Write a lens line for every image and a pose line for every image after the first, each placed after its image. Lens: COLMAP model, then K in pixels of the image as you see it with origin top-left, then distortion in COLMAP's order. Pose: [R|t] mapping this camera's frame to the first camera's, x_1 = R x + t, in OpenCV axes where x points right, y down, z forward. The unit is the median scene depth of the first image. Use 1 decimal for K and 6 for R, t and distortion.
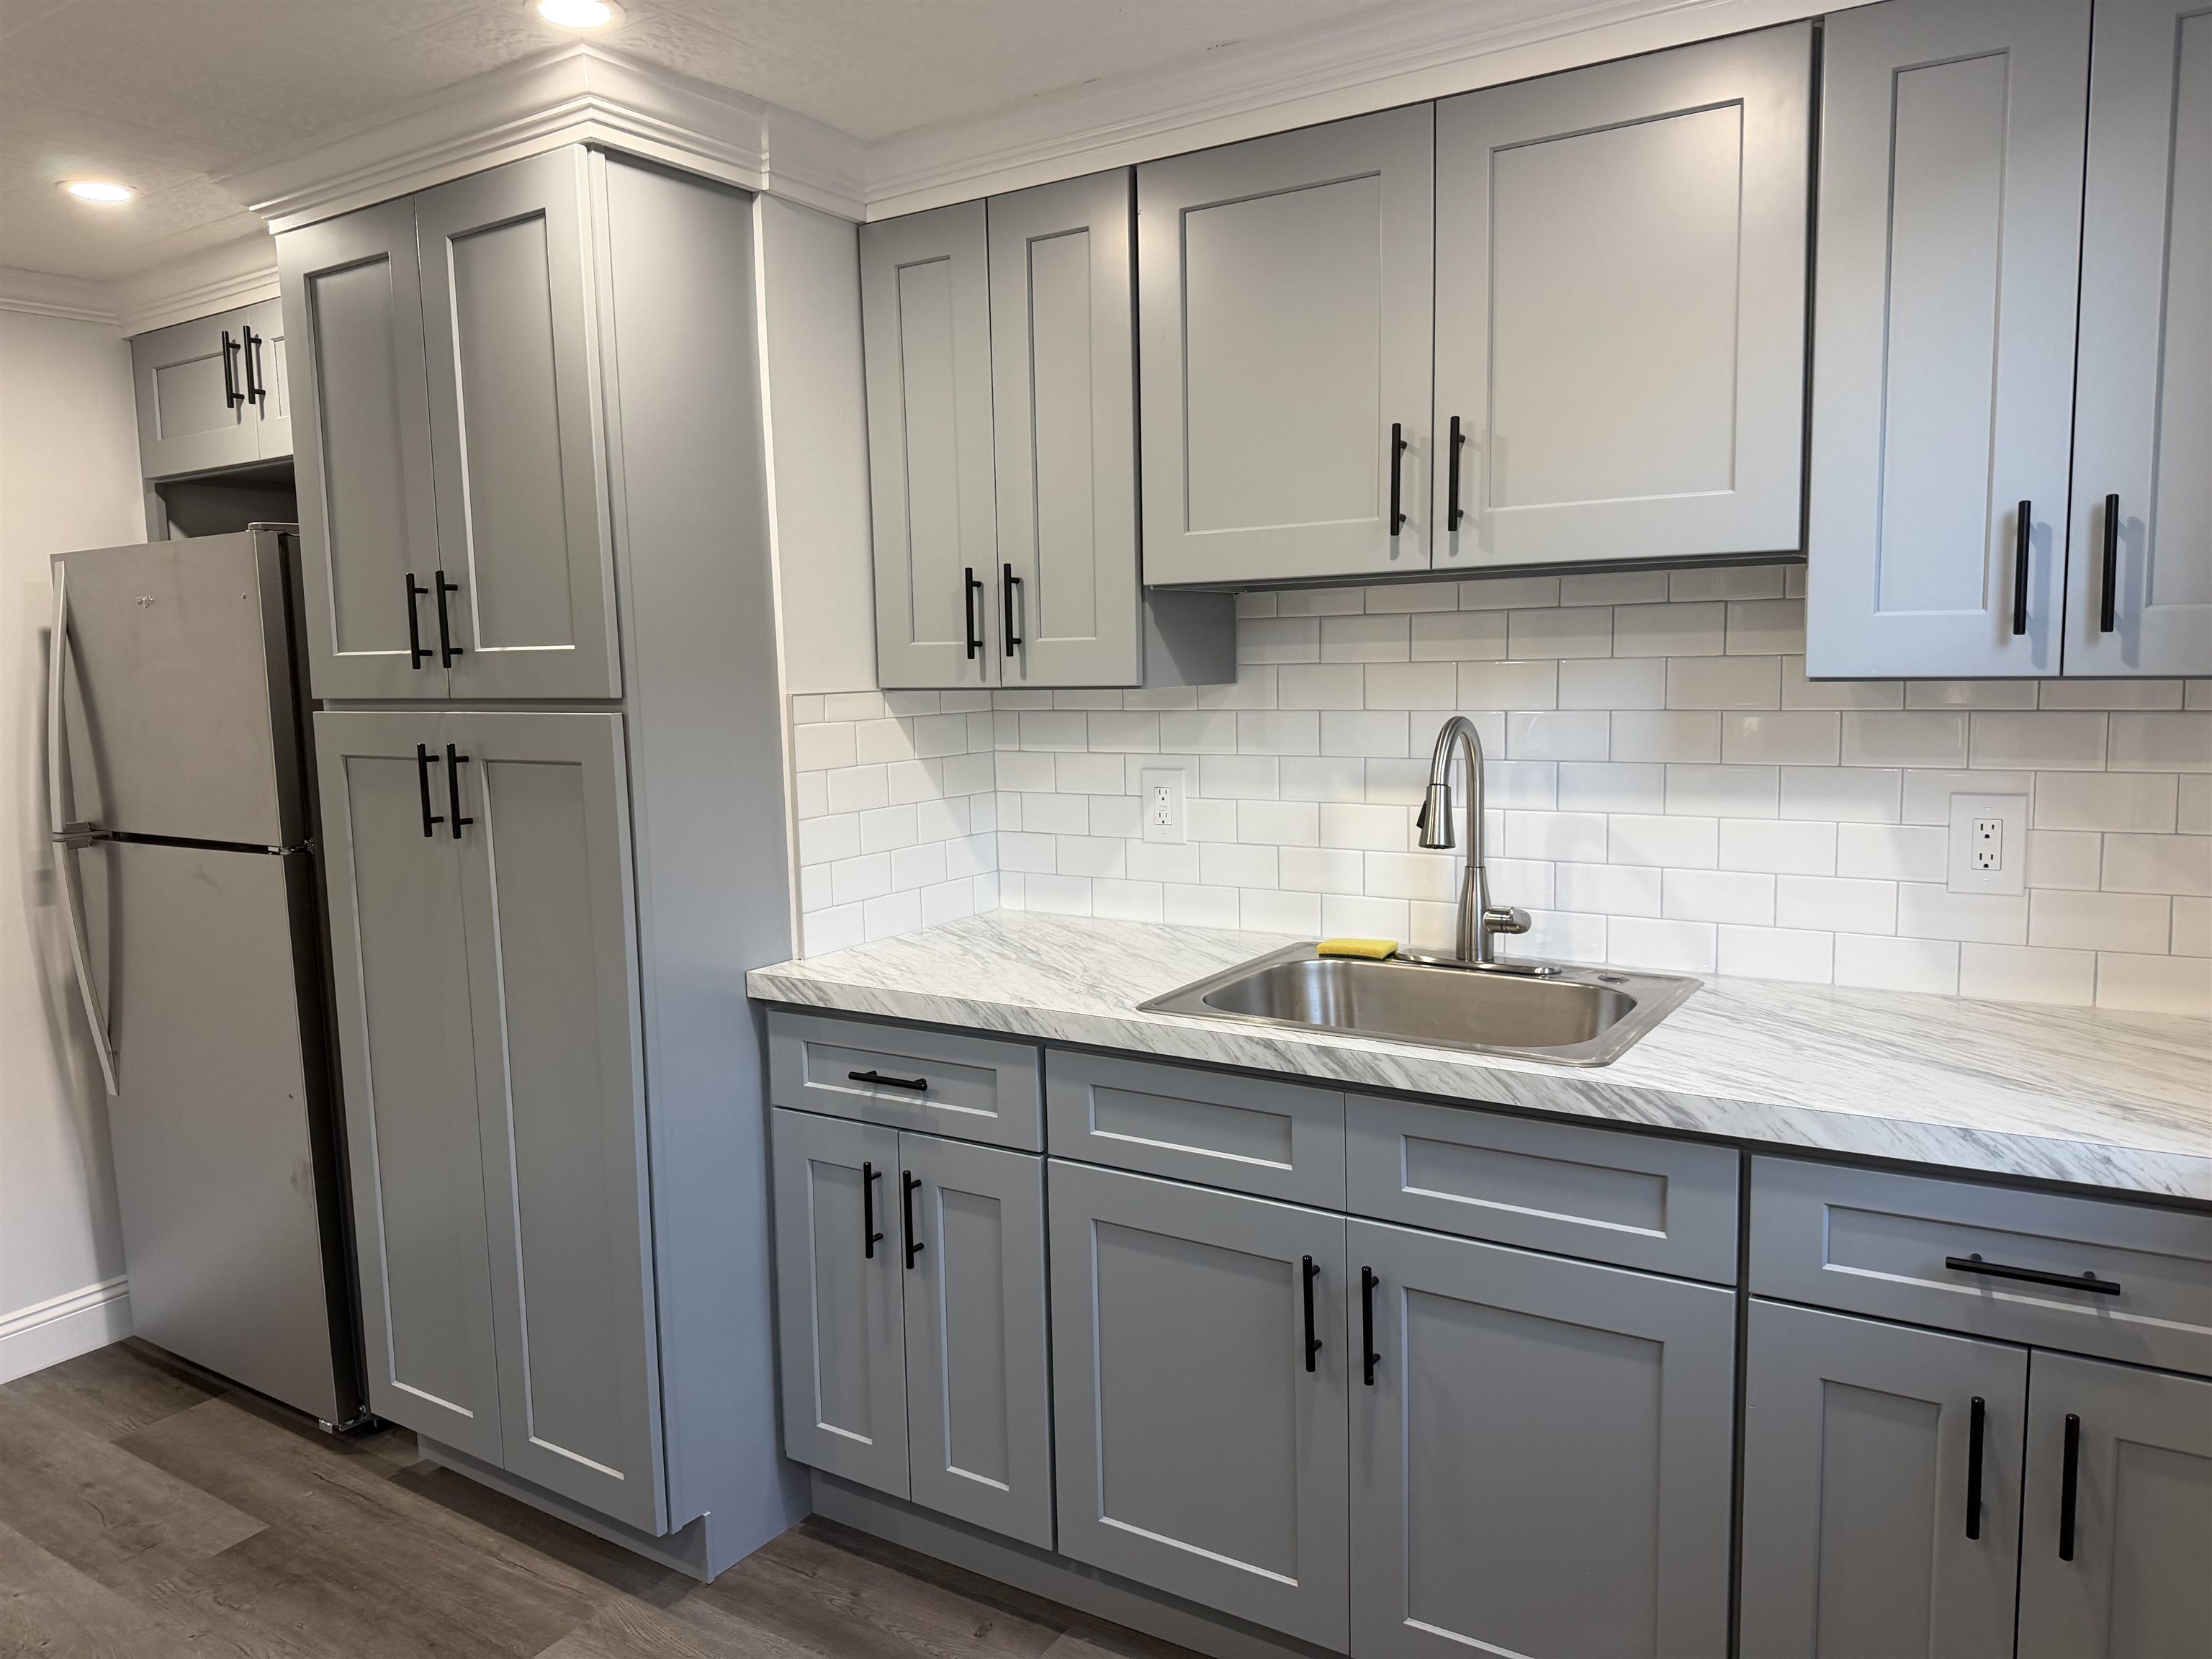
lens RADIAL K [[1630.9, 0, 953.2], [0, 1630.9, 828.7], [0, 0, 1]] dist [0.052780, -0.004287]
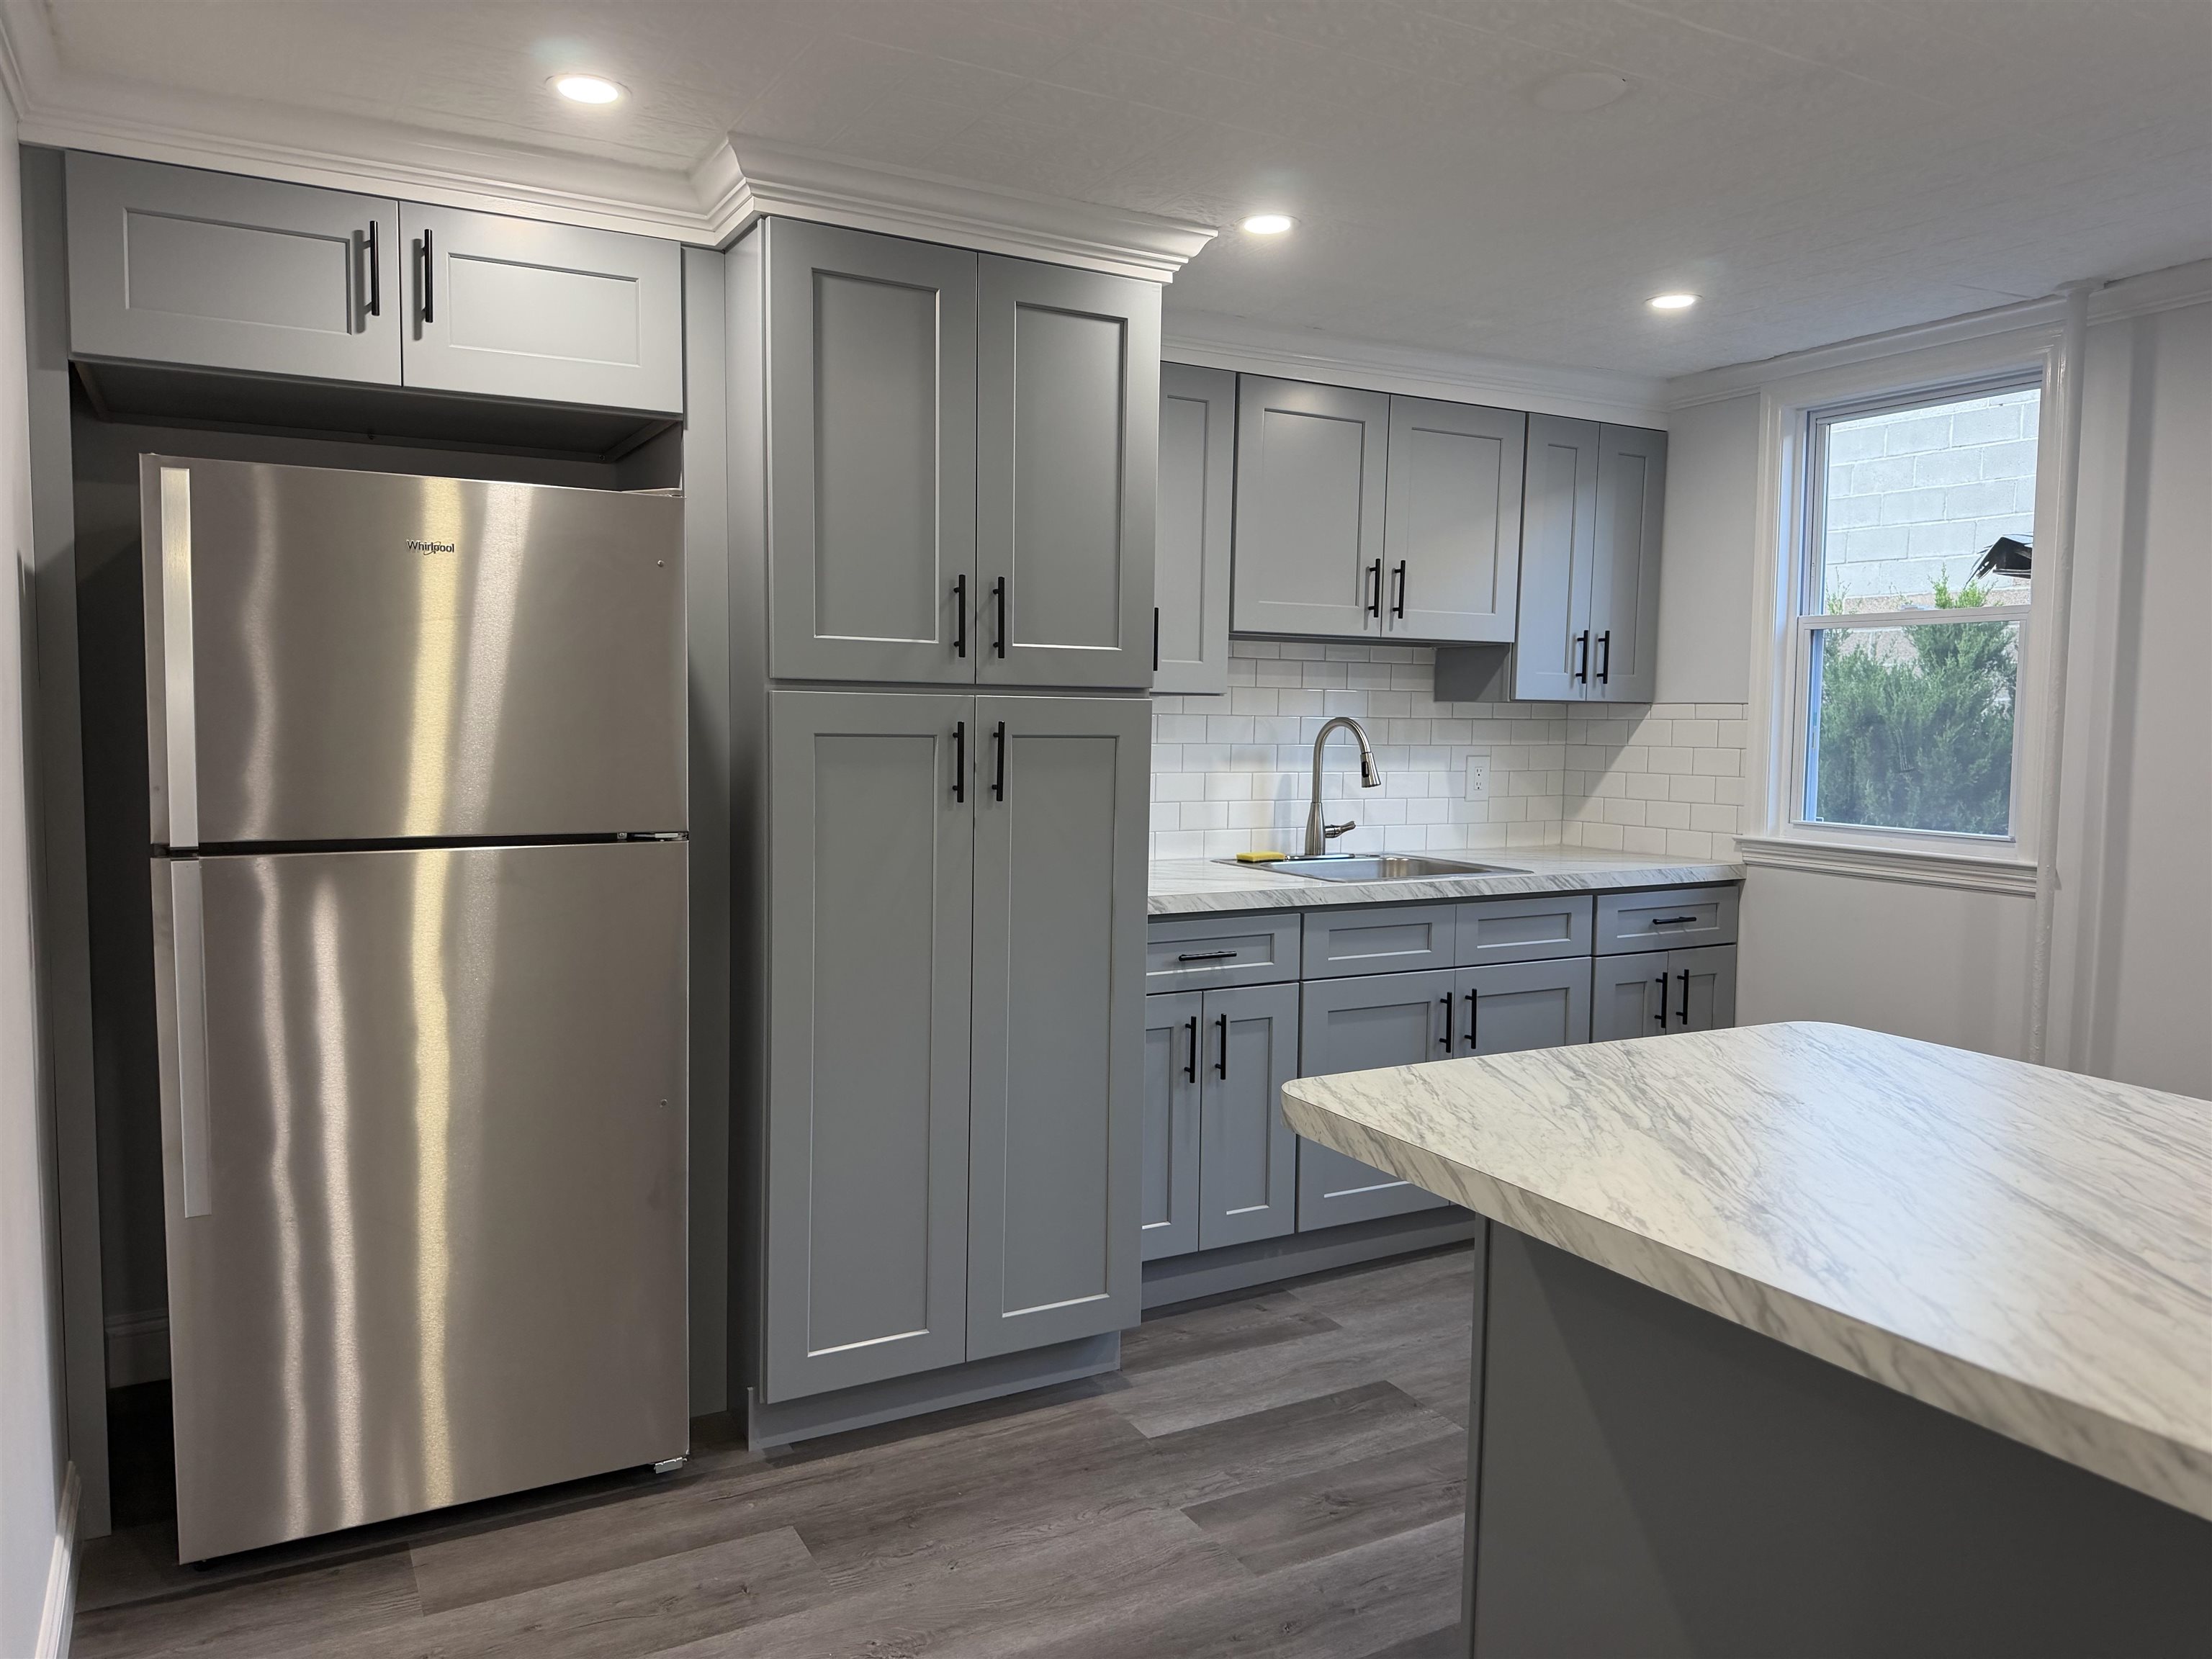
lens RADIAL K [[1585.7, 0, 1106.0], [0, 1585.7, 829.5], [0, 0, 1]] dist [0.143650, -0.175353]
pose [[0.424476, -0.037105, 0.904679, -1.331623], [0.075984, 0.997095, 0.005244, 0.025509], [-0.902245, 0.066515, 0.426062, 0.454390]]
